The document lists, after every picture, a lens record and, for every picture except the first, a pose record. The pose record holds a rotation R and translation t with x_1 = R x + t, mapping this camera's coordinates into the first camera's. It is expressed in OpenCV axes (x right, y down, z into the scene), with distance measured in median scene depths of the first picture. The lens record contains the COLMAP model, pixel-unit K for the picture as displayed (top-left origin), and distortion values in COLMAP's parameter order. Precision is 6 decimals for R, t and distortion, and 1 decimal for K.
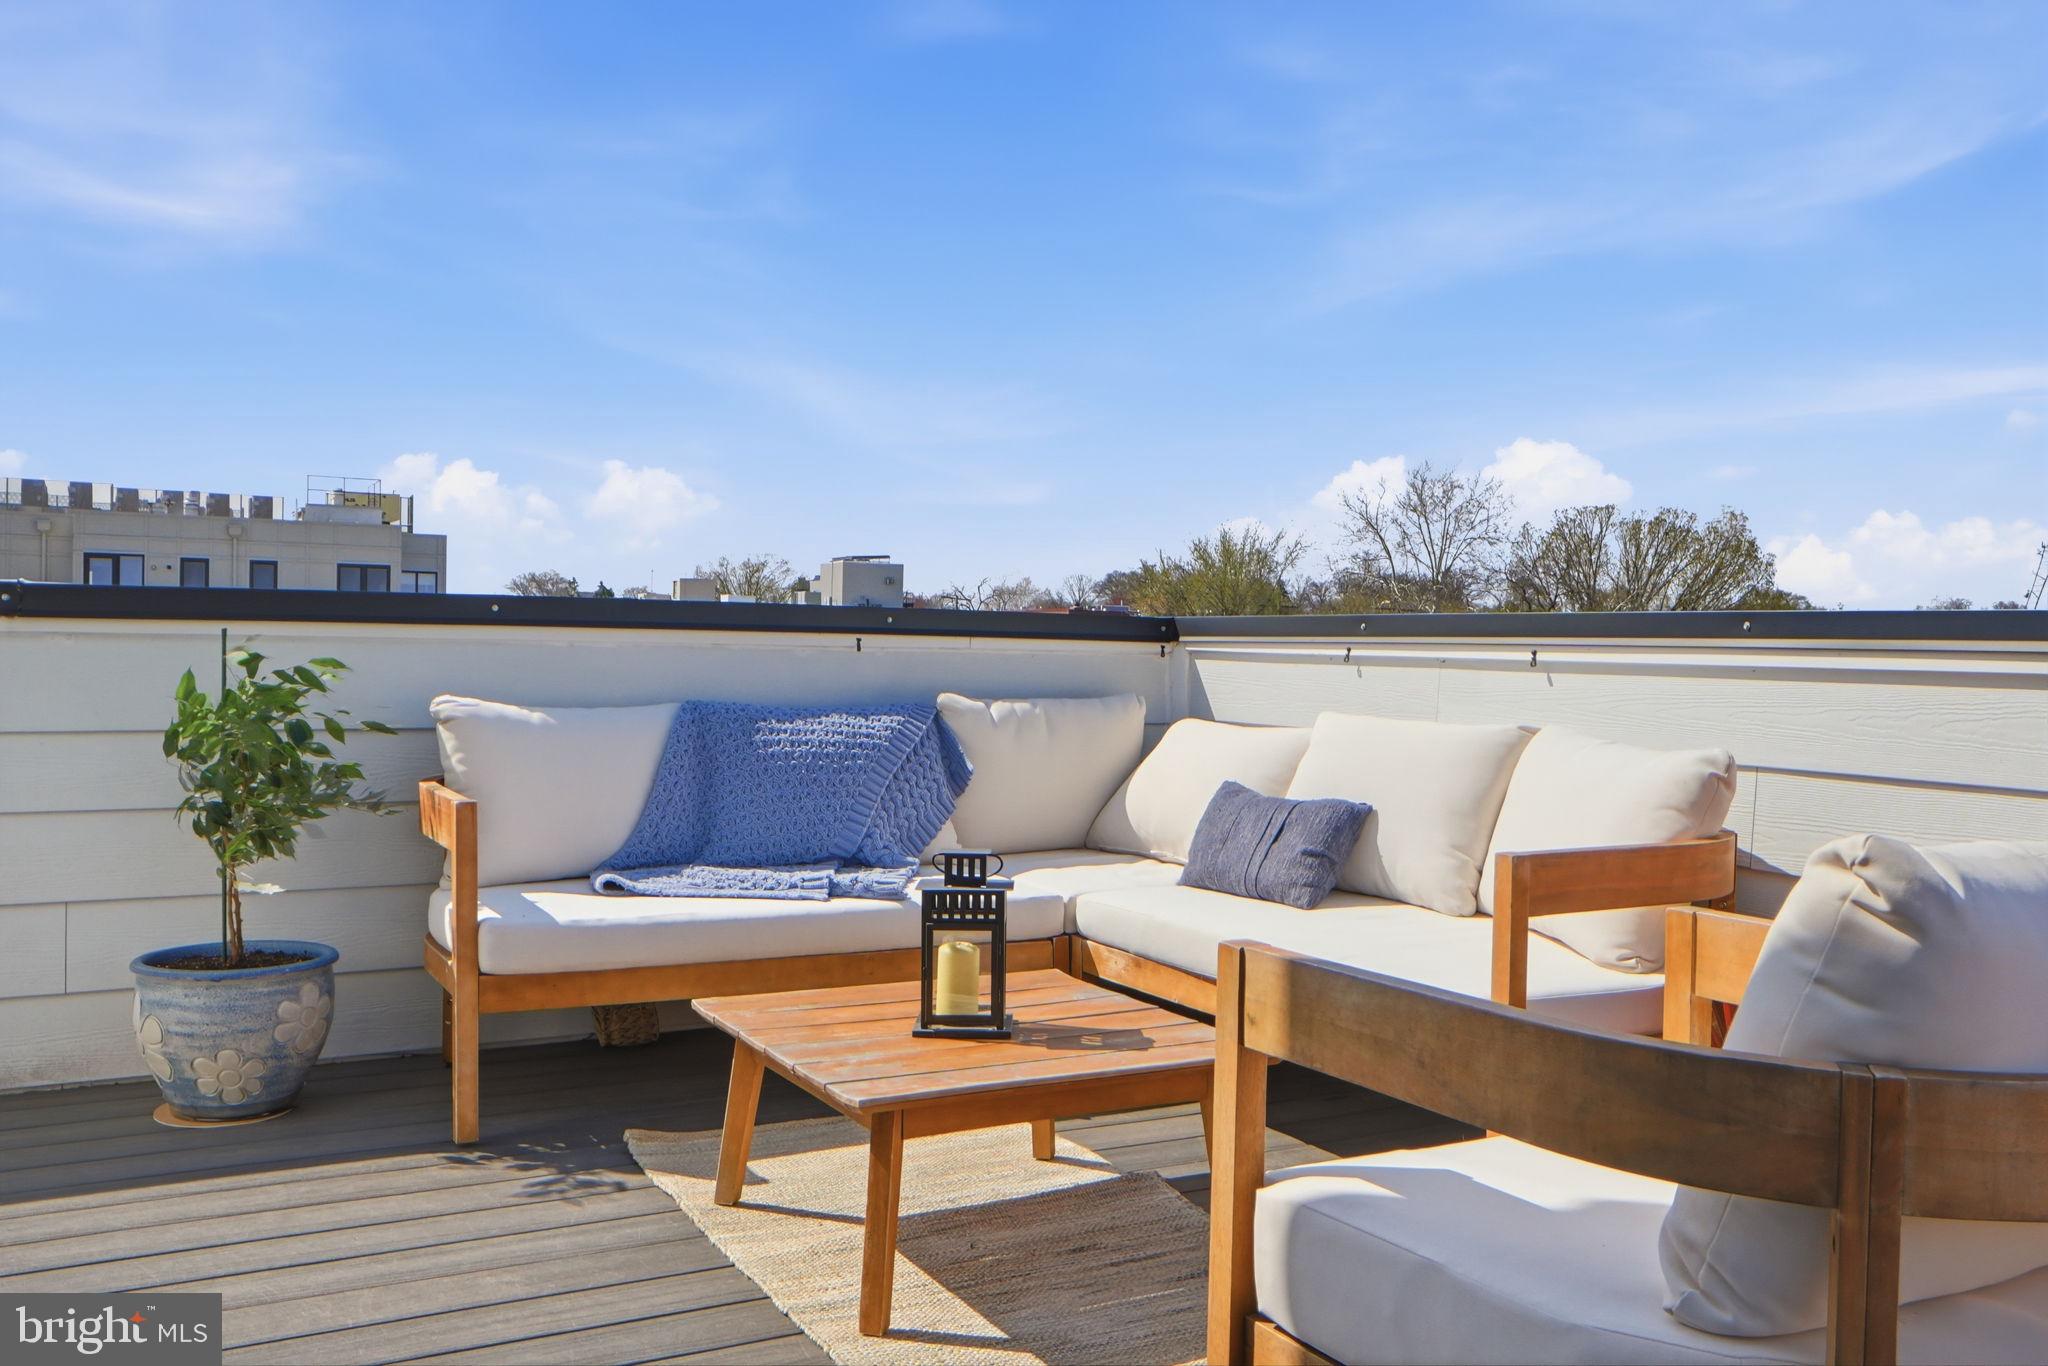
lens RADIAL K [[1708.6, 0, 1024.0], [0, 1708.6, 683.0], [0, 0, 1]] dist [-0.000276, 0.000440]
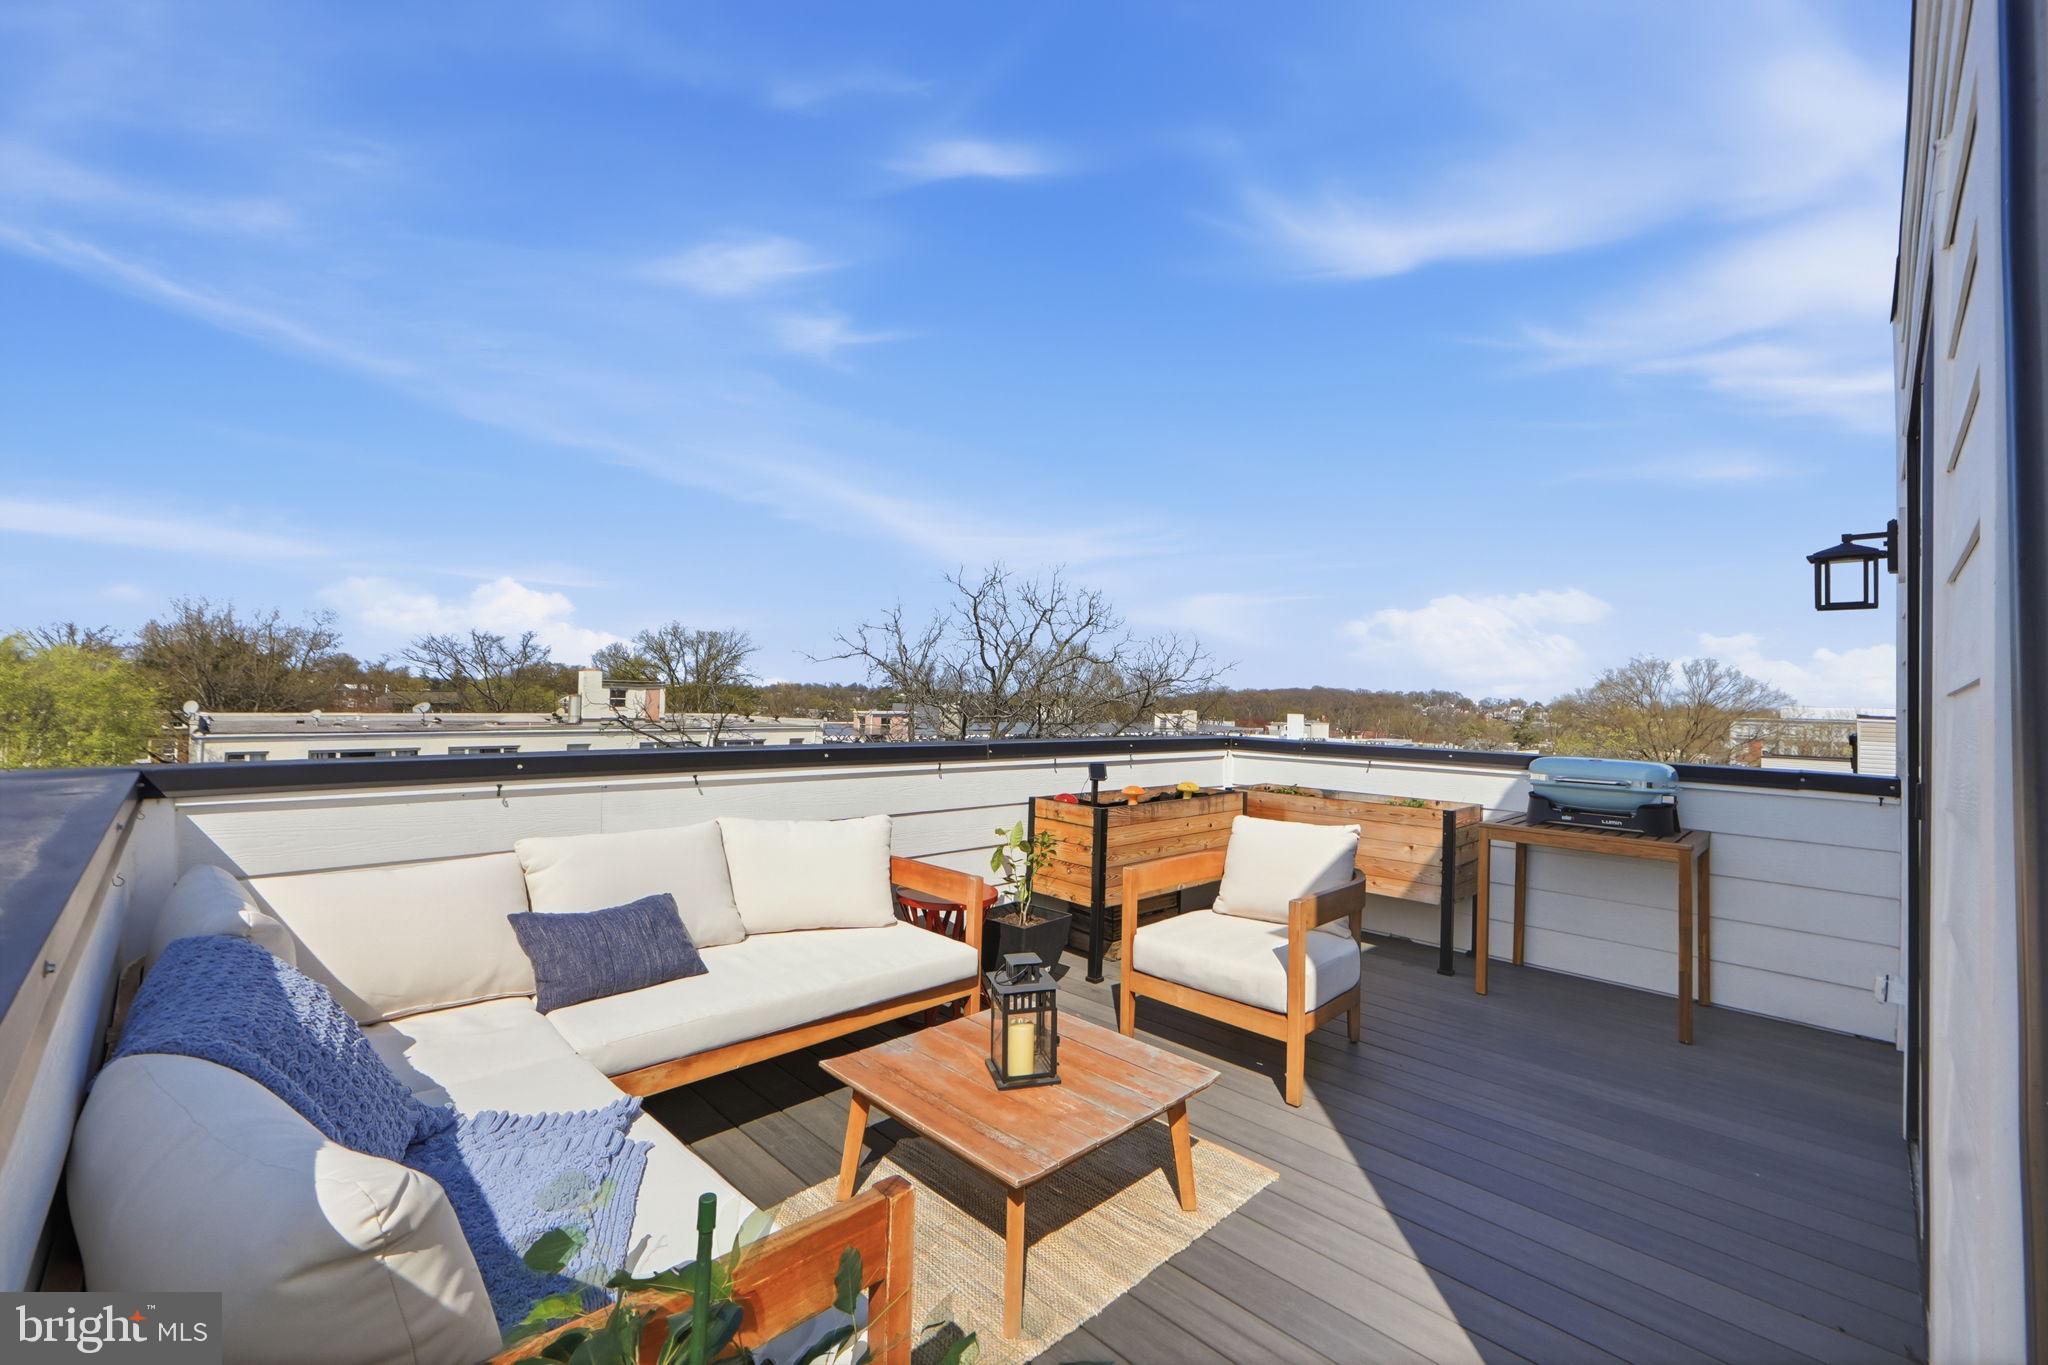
lens RADIAL K [[849.4, 0, 1024.0], [0, 849.4, 682.5], [0, 0, 1]] dist [-0.001863, 0.000004]
pose [[-0.275871, -0.015119, 0.961076, -0.585721], [-0.012552, 0.999848, 0.012126, -0.123378], [-0.961113, -0.008718, -0.276019, 0.924142]]
